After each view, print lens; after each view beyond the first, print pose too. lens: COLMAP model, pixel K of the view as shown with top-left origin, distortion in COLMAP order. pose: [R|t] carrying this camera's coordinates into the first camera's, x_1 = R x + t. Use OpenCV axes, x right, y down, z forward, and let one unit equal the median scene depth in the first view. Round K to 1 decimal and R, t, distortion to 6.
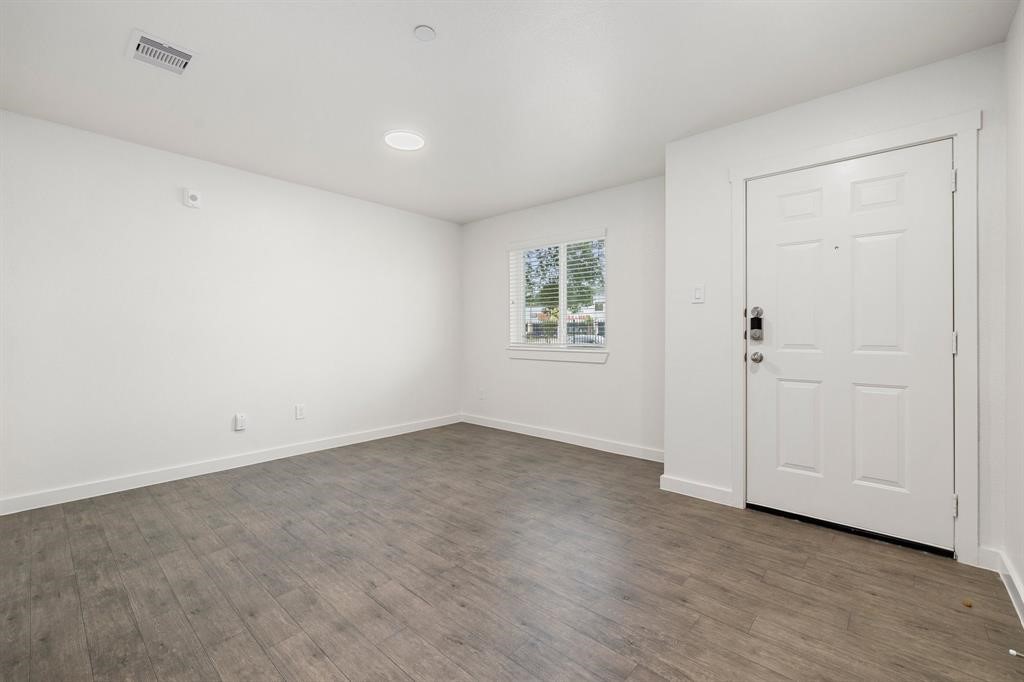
lens RADIAL K [[426.3, 0, 507.1], [0, 426.3, 344.6], [0, 0, 1]] dist [-0.007156, 0.001712]
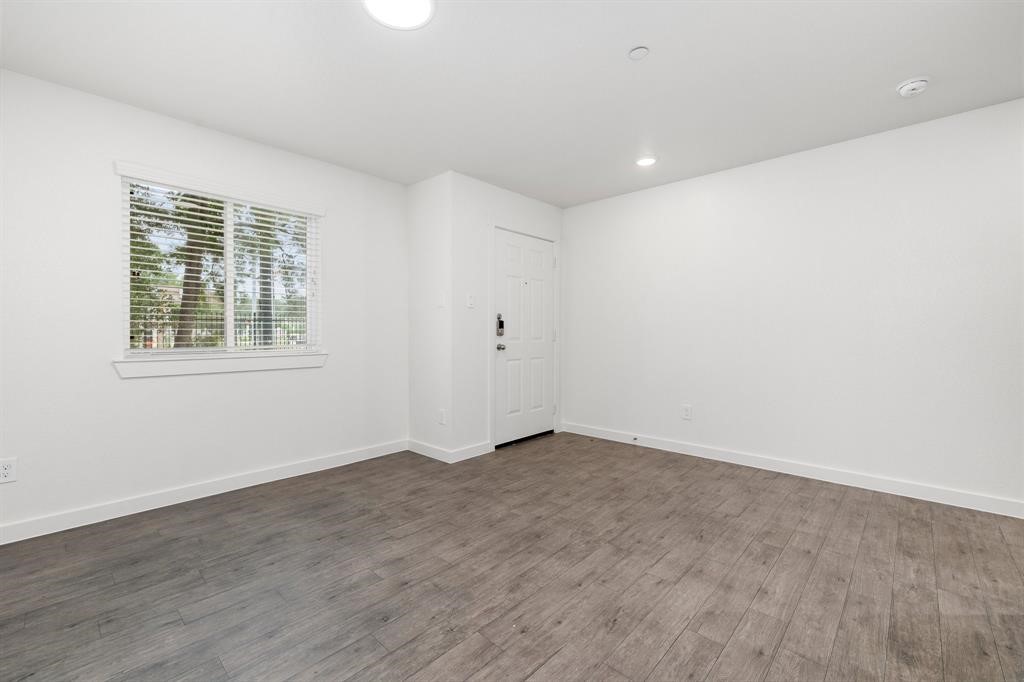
lens RADIAL K [[426.3, 0, 472.6], [0, 426.3, 238.4], [0, 0, 1]] dist [-0.007156, 0.001712]
pose [[0.066207, 0.208700, 0.975736, -1.086793], [0.030179, 0.977016, -0.211021, -0.031060], [-0.997349, 0.043418, 0.058387, 0.971636]]
